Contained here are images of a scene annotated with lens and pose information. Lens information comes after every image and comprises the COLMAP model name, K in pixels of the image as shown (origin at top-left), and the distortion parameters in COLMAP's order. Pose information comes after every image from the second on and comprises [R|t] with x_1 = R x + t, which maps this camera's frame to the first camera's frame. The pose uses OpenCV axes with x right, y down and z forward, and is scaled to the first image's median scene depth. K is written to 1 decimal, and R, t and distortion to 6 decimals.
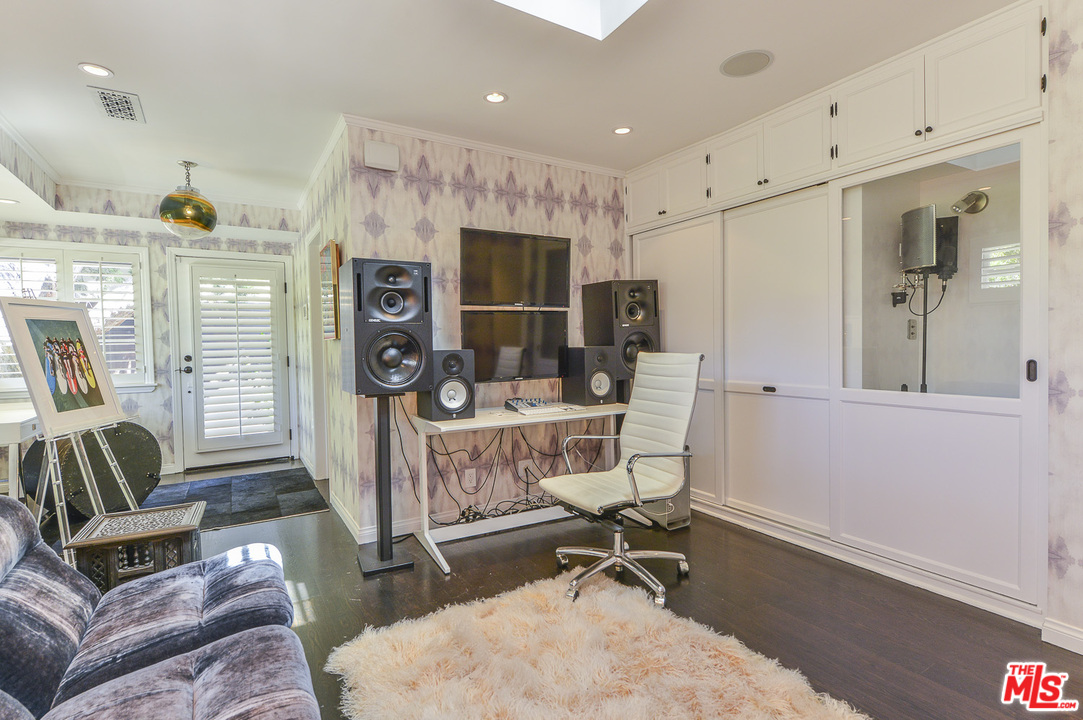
lens RADIAL K [[518.1, 0, 540.3], [0, 518.1, 356.1], [0, 0, 1]] dist [0.002186, 0.000257]
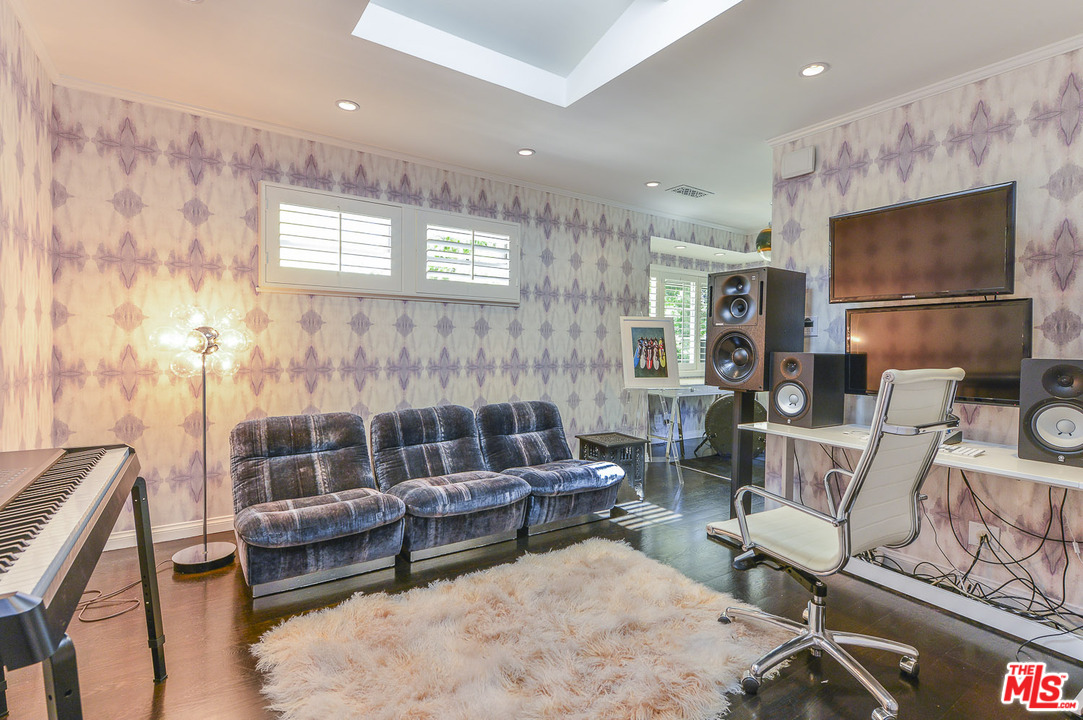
lens RADIAL K [[521.3, 0, 546.2], [0, 521.3, 357.1], [0, 0, 1]] dist [0.001104, -0.000743]
pose [[0.049504, 0.044848, -0.997767, 0.738027], [-0.043132, 0.998155, 0.042726, -0.024463], [0.997842, 0.040921, 0.051347, 0.474324]]
